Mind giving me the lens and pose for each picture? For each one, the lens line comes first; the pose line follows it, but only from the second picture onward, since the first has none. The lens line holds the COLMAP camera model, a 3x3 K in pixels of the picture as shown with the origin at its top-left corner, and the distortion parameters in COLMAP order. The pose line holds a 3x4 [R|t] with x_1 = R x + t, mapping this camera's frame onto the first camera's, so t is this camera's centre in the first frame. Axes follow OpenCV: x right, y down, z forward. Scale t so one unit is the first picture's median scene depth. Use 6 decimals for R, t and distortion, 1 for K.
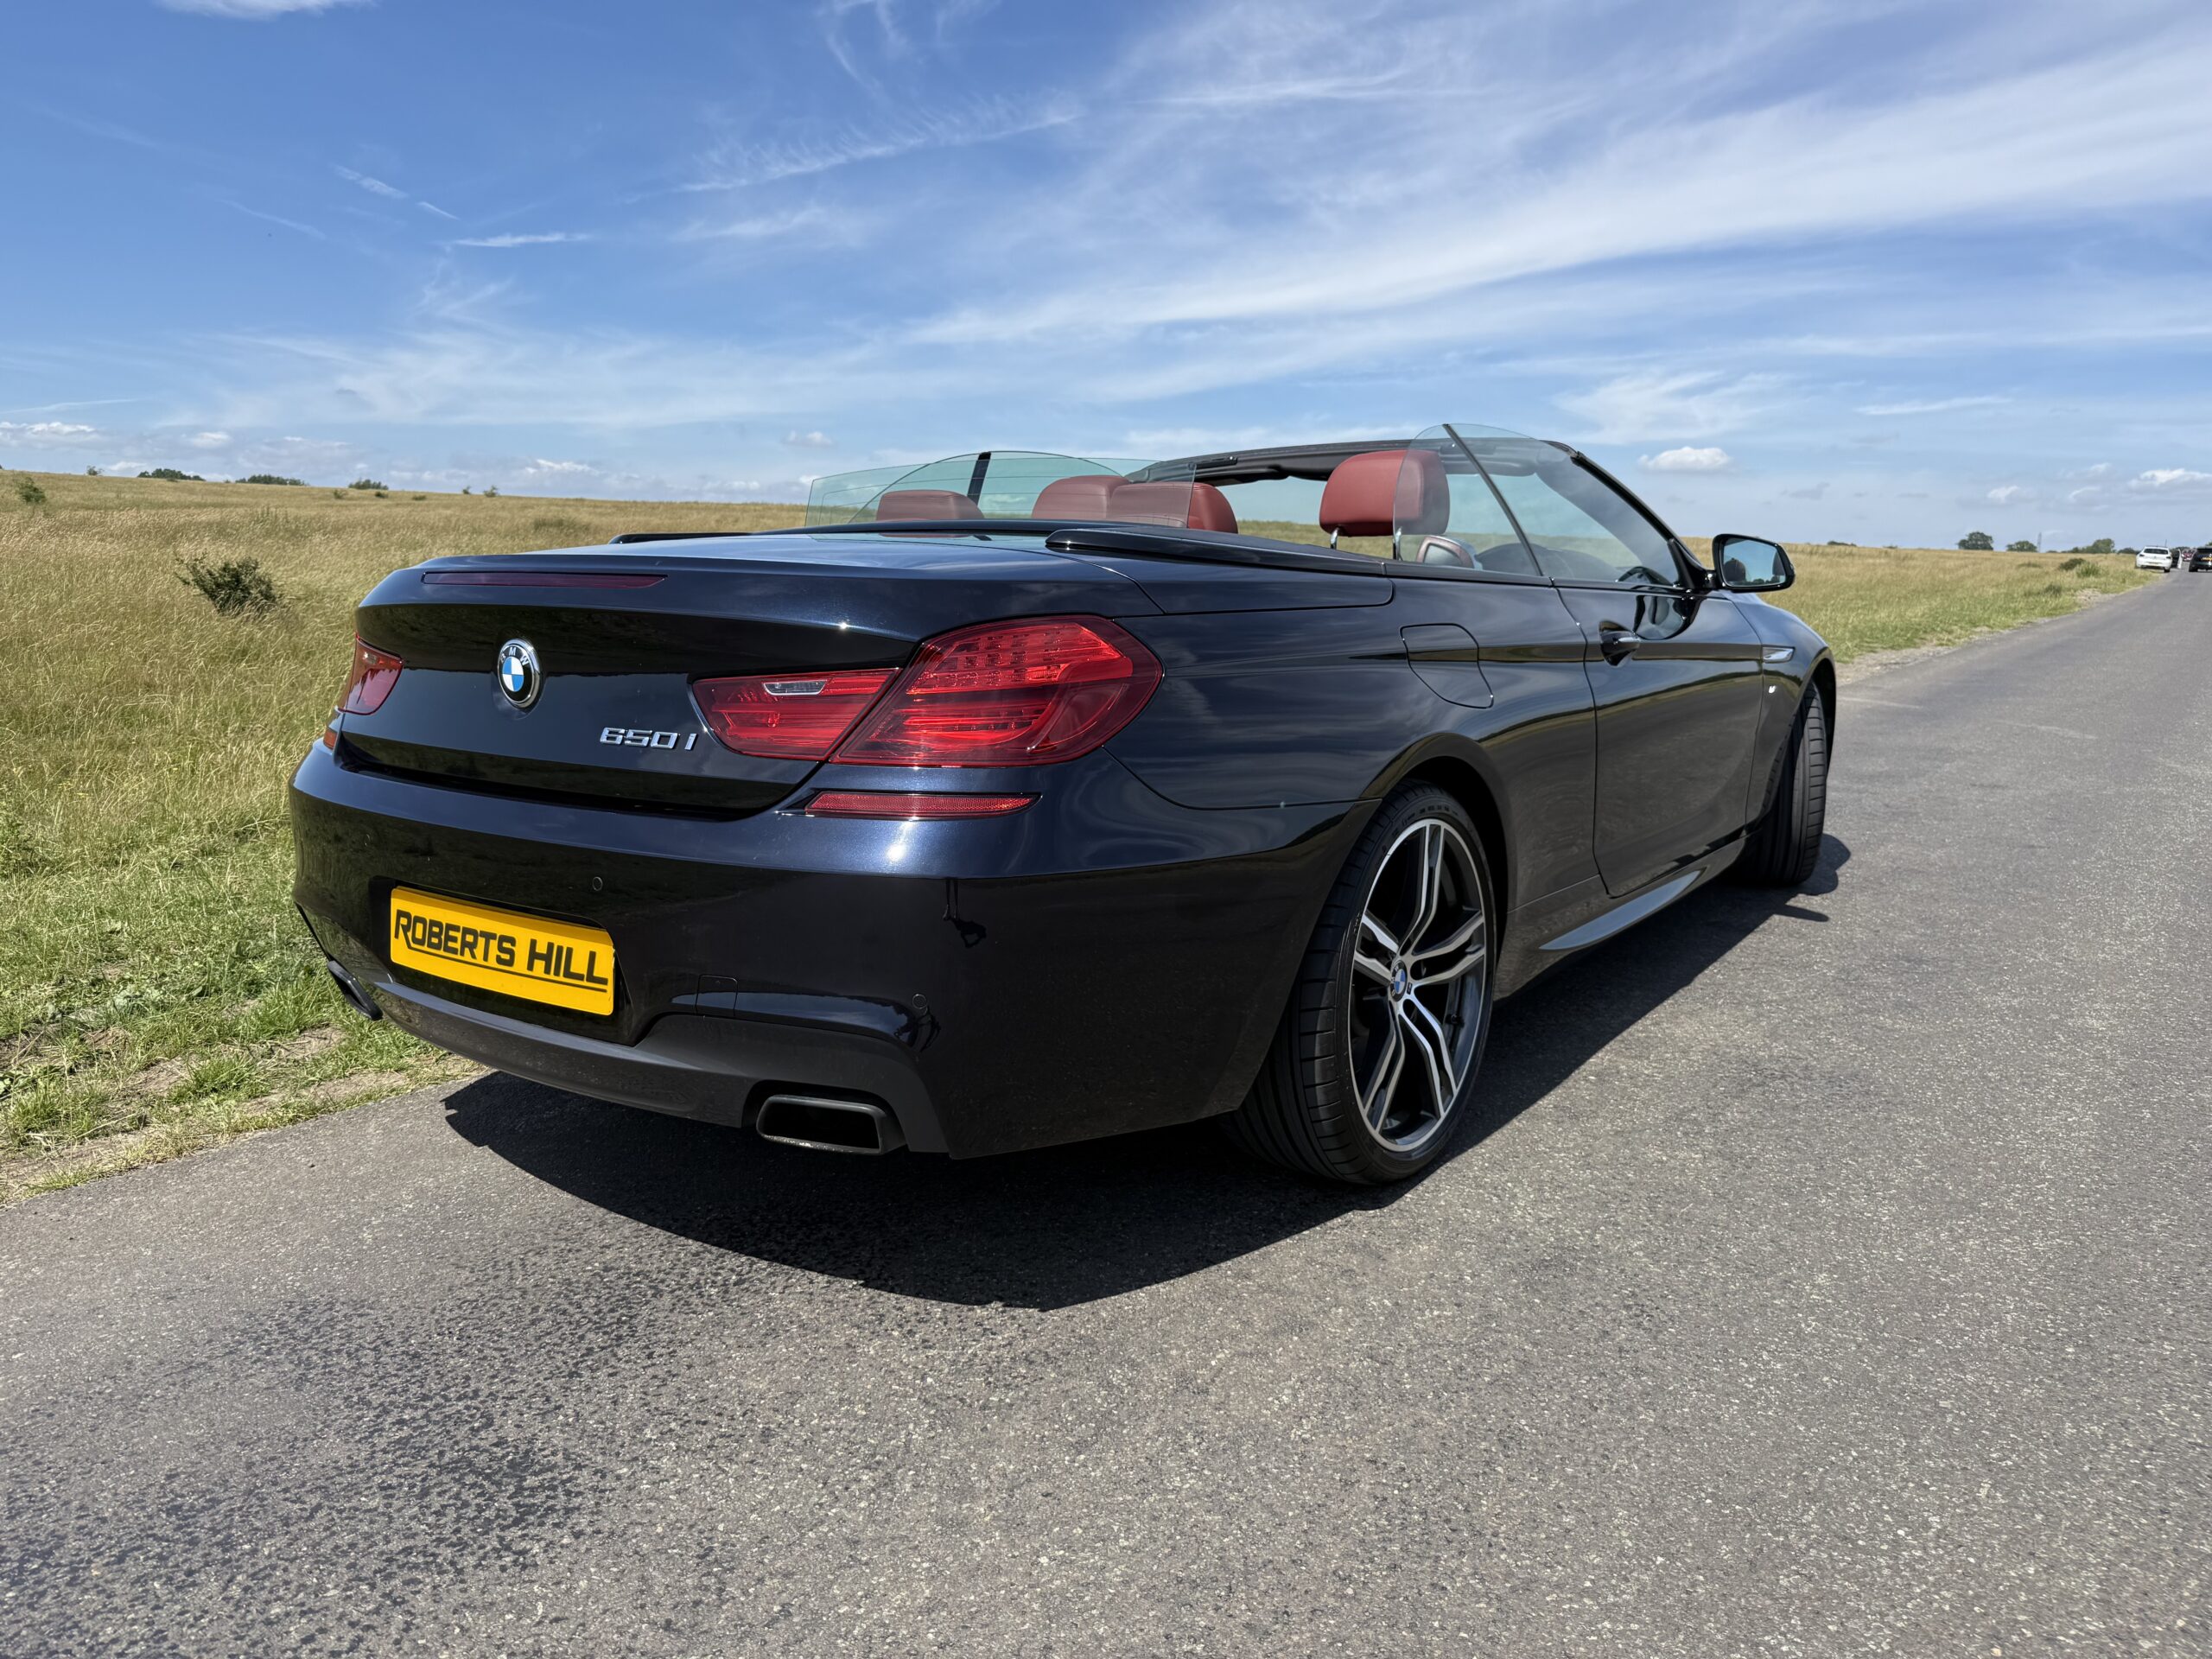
lens RADIAL K [[1567.7, 0, 1099.0], [0, 1567.7, 873.9], [0, 0, 1]] dist [0.007559, -0.020545]
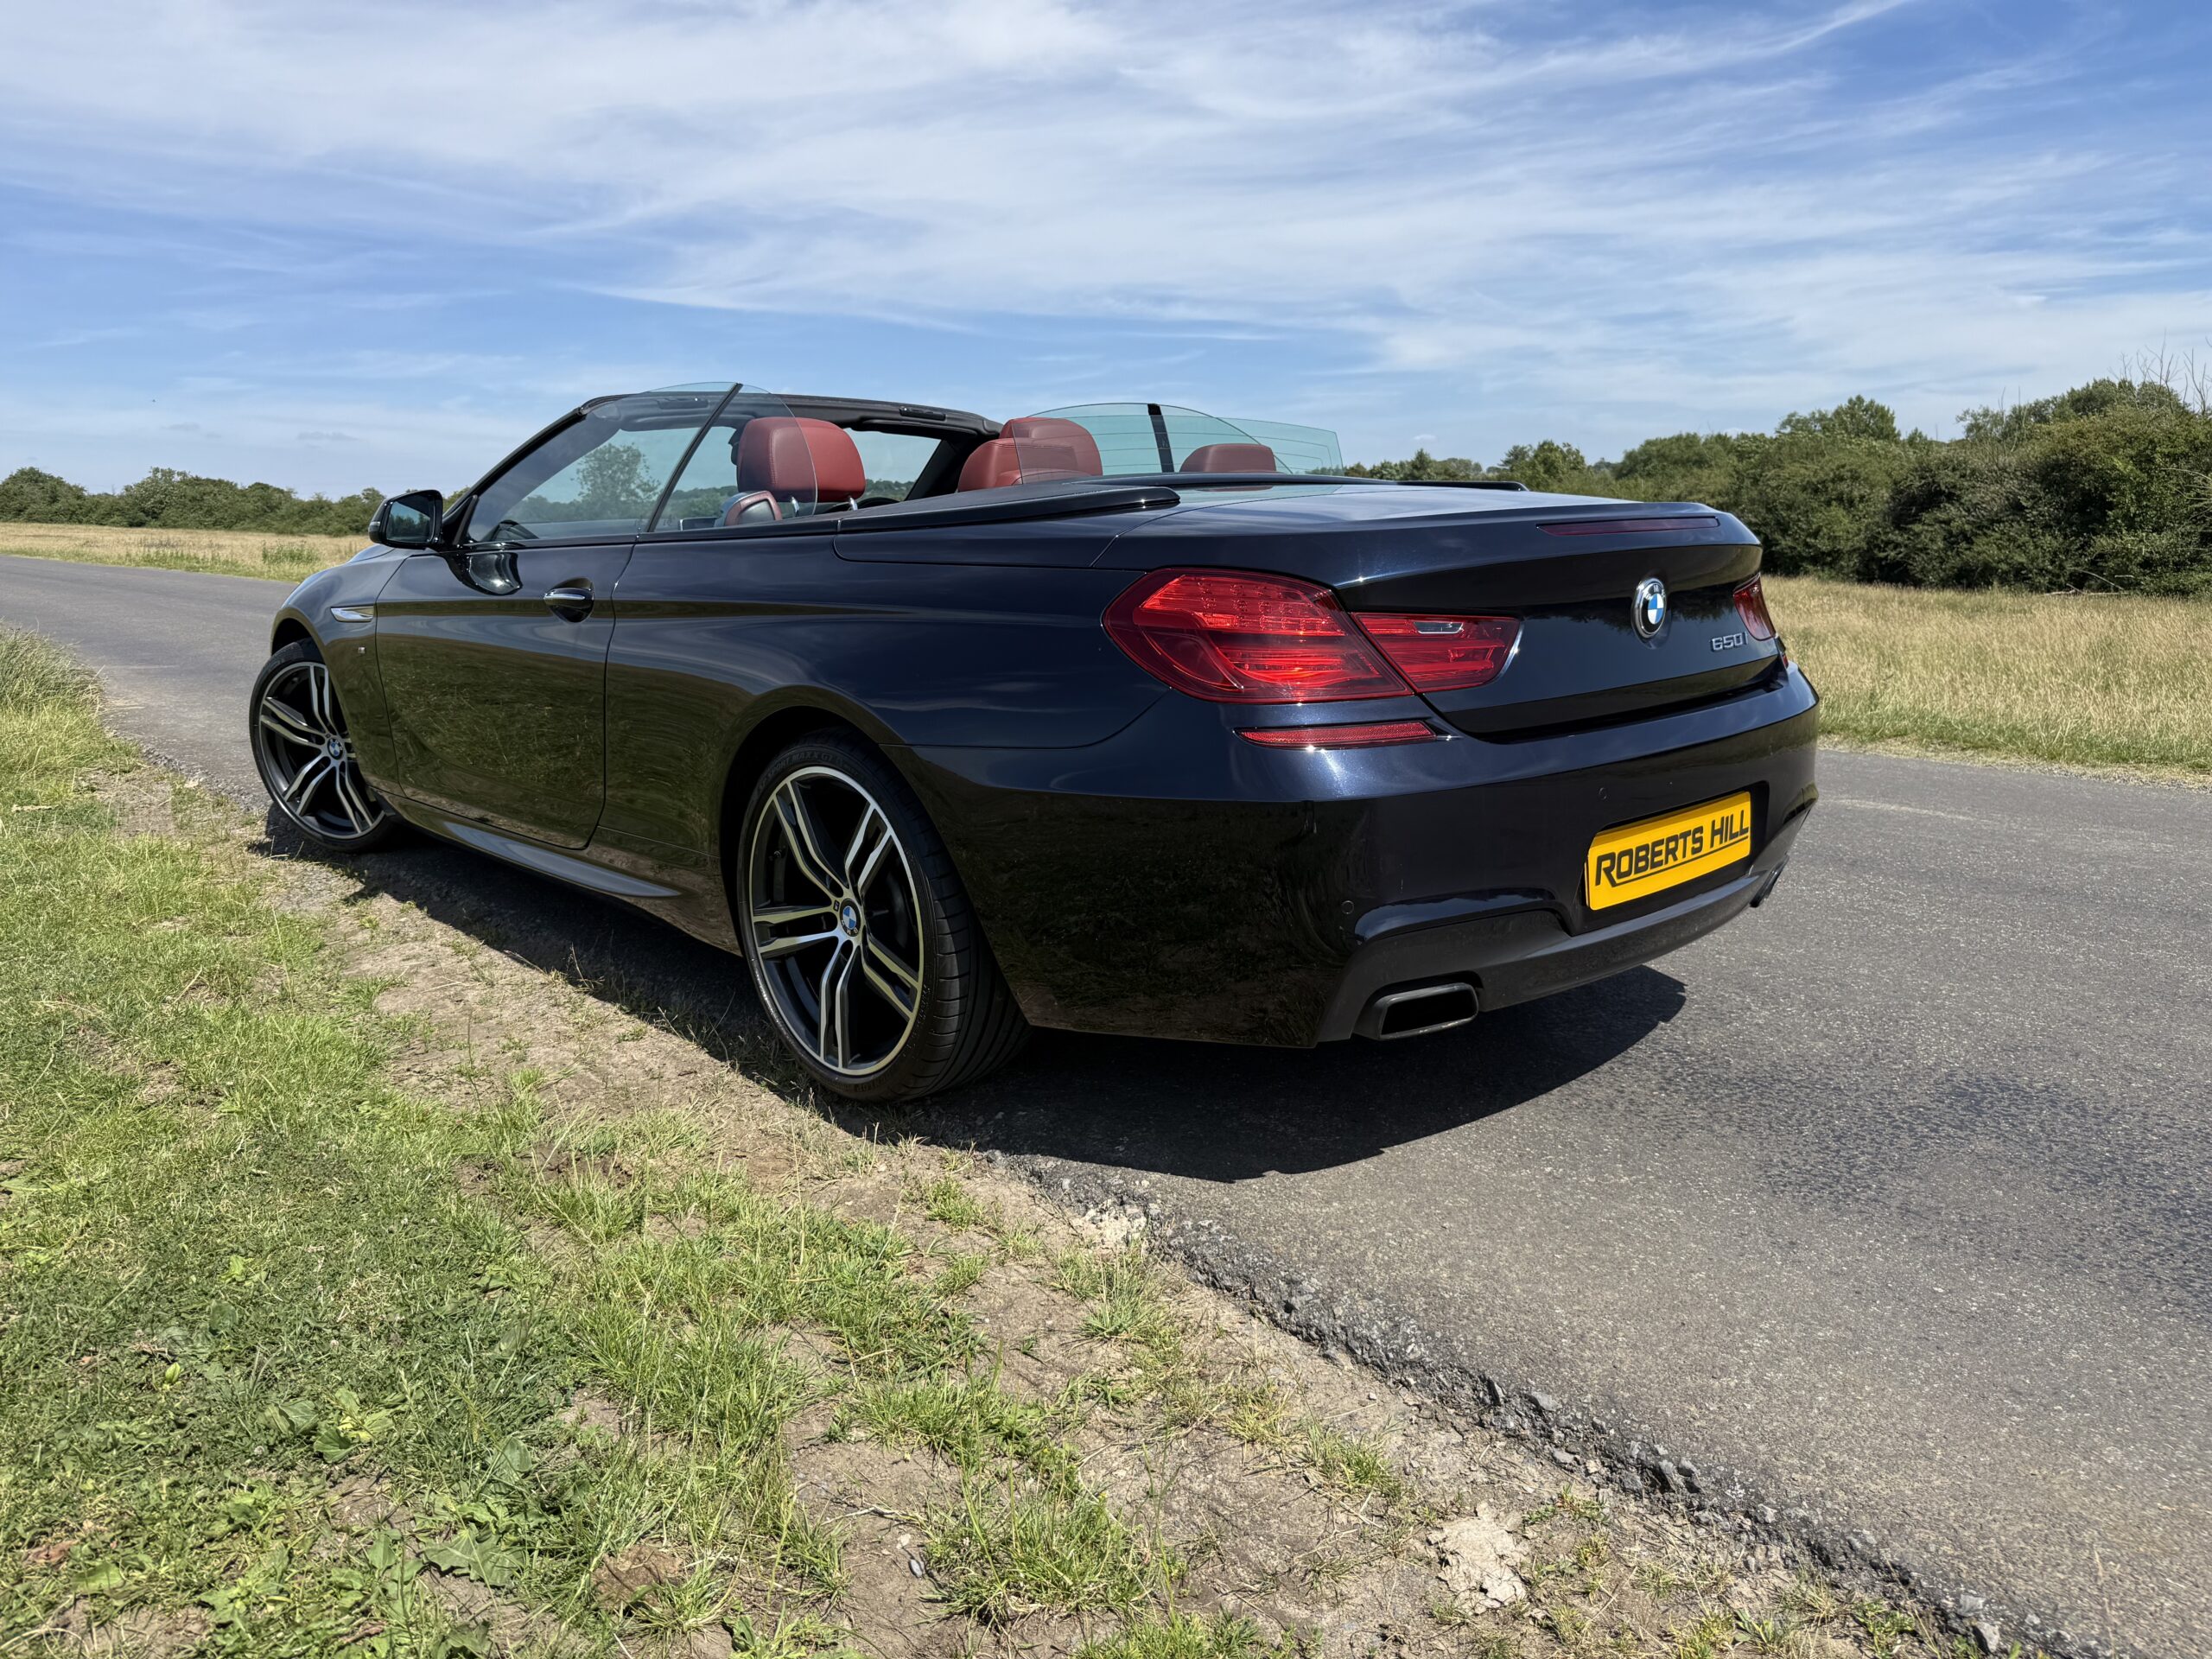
lens RADIAL K [[1567.7, 0, 1099.0], [0, 1567.7, 873.9], [0, 0, 1]] dist [0.007559, -0.020545]
pose [[0.188755, -0.226978, 0.955433, -1.598606], [0.200953, 0.961262, 0.188662, -0.240360], [-0.961244, 0.156387, 0.227055, 1.168566]]
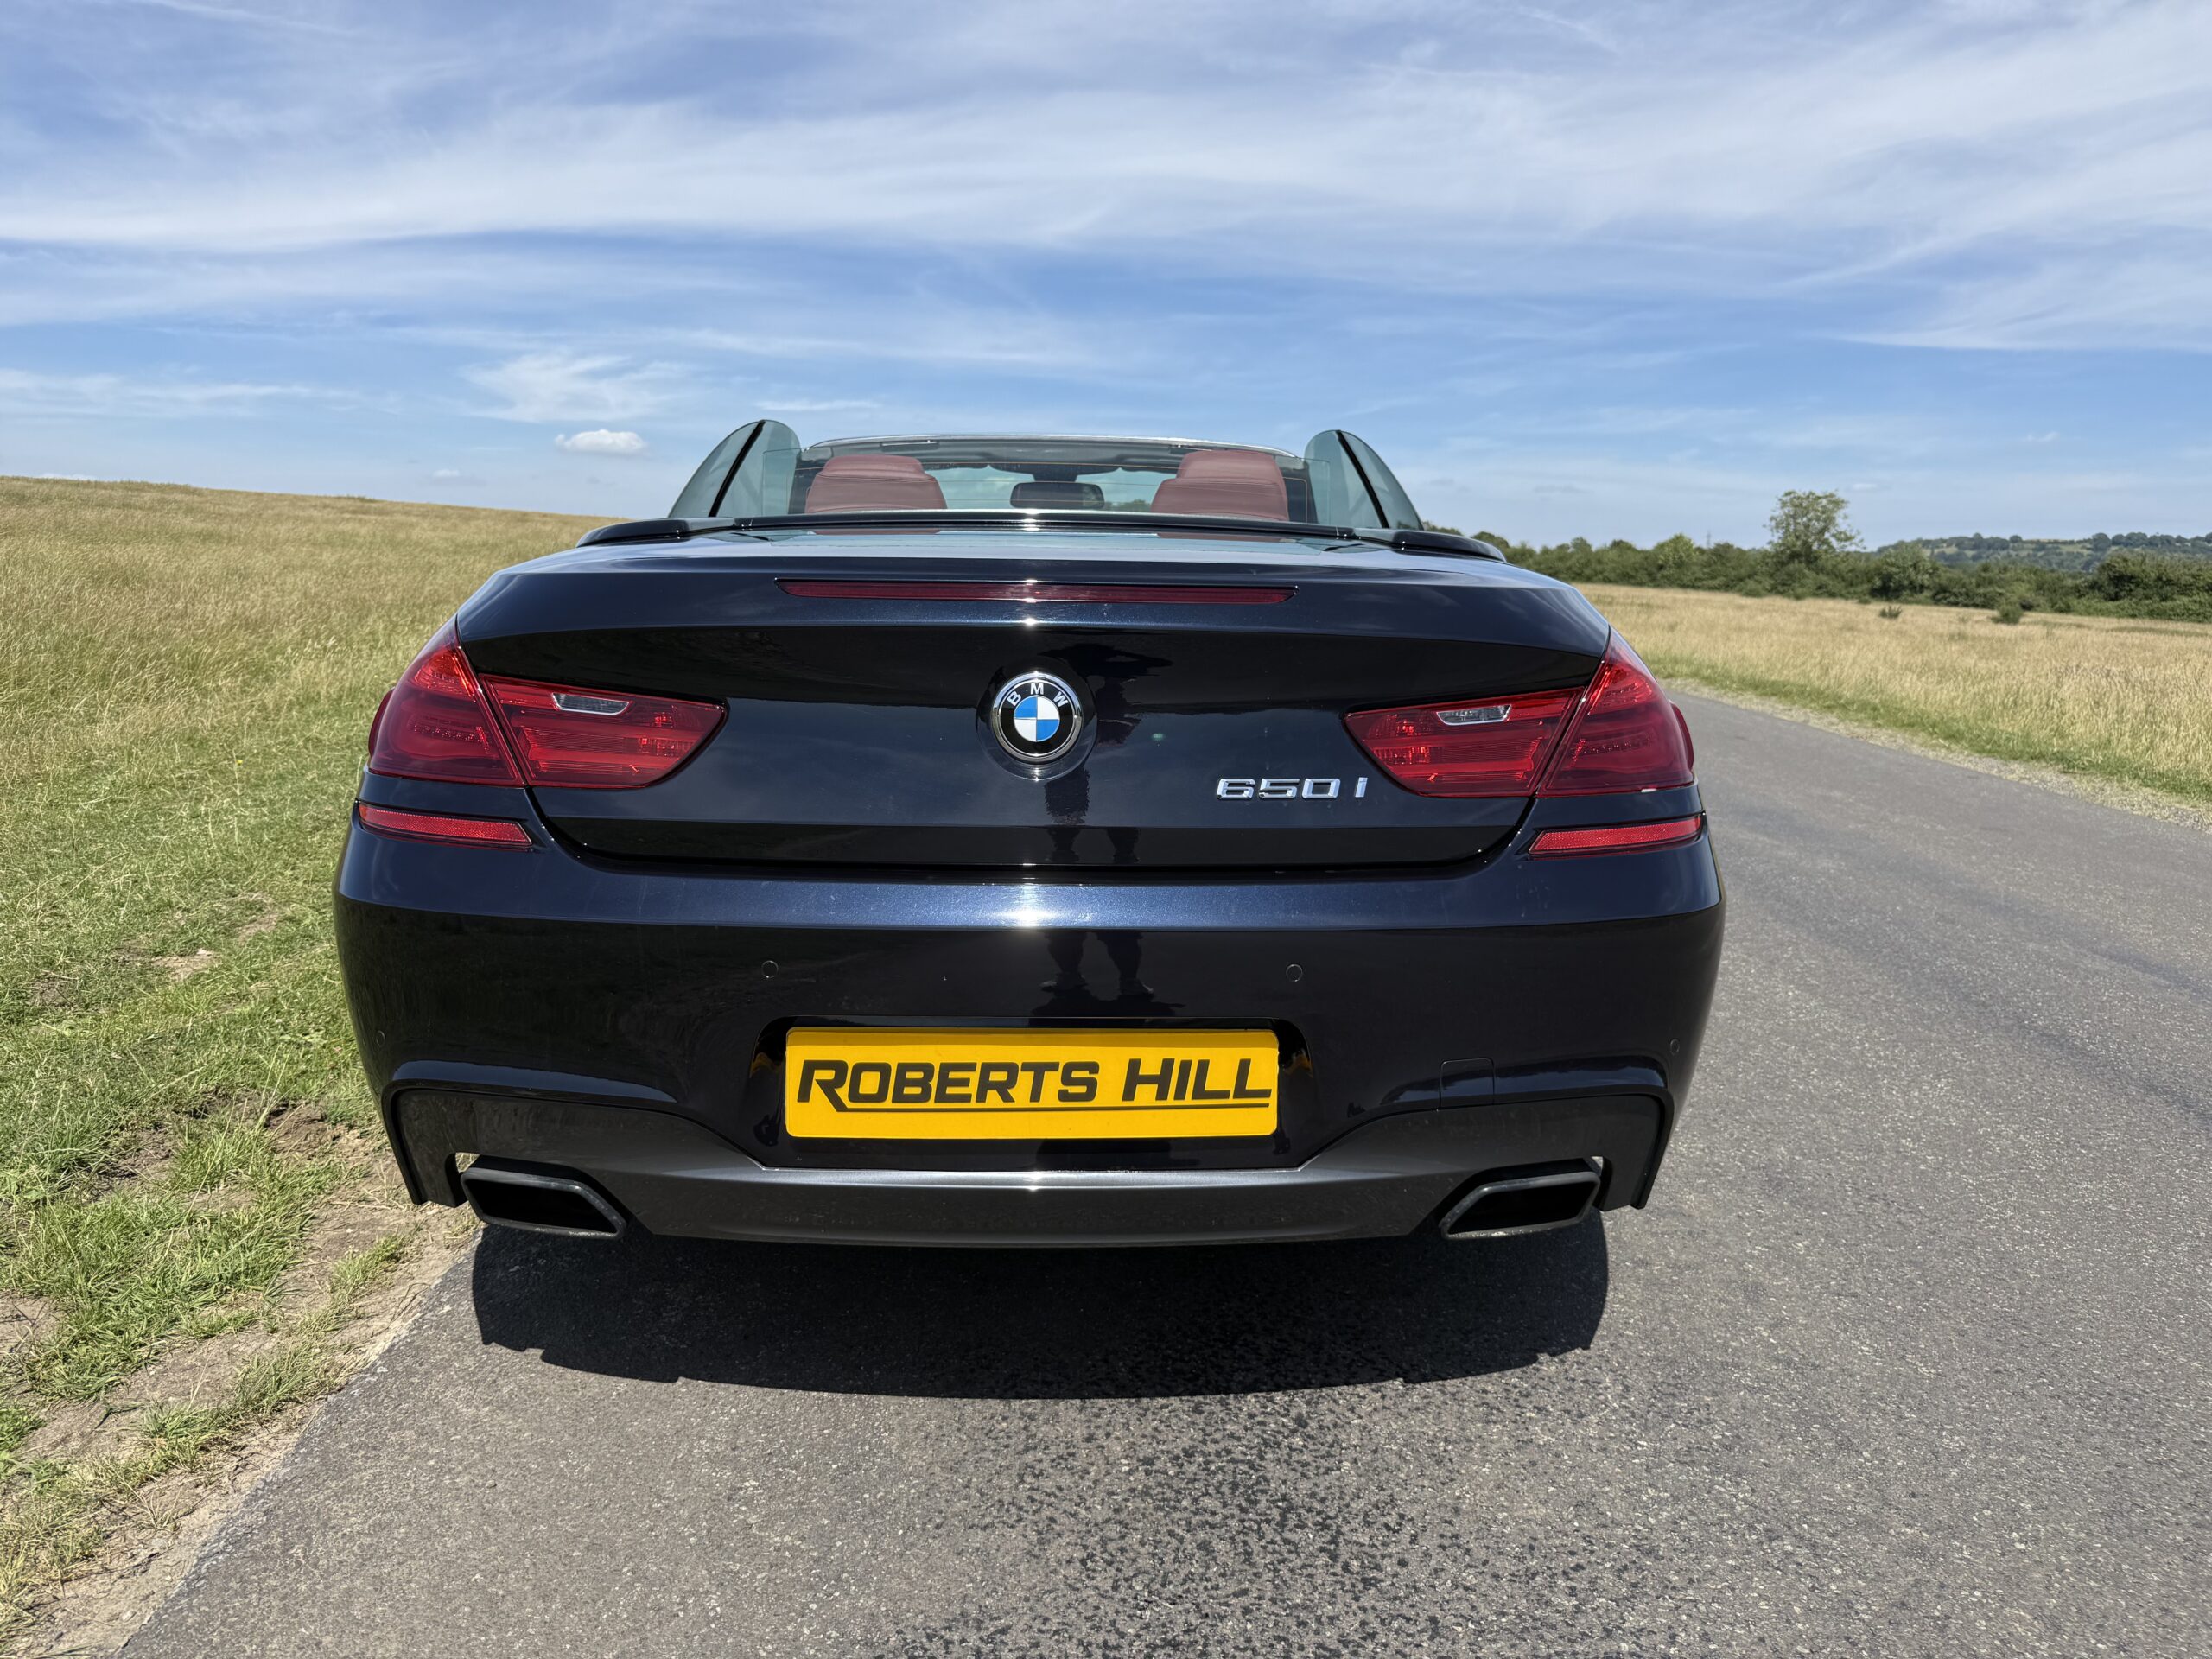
lens RADIAL K [[1594.5, 0, 1106.0], [0, 1594.5, 829.5], [0, 0, 1]] dist [0.012592, -0.031869]
pose [[0.793616, -0.091051, 0.601567, -0.819013], [0.102013, 0.994655, 0.015968, -0.083069], [-0.599806, 0.048696, 0.798662, 0.371594]]
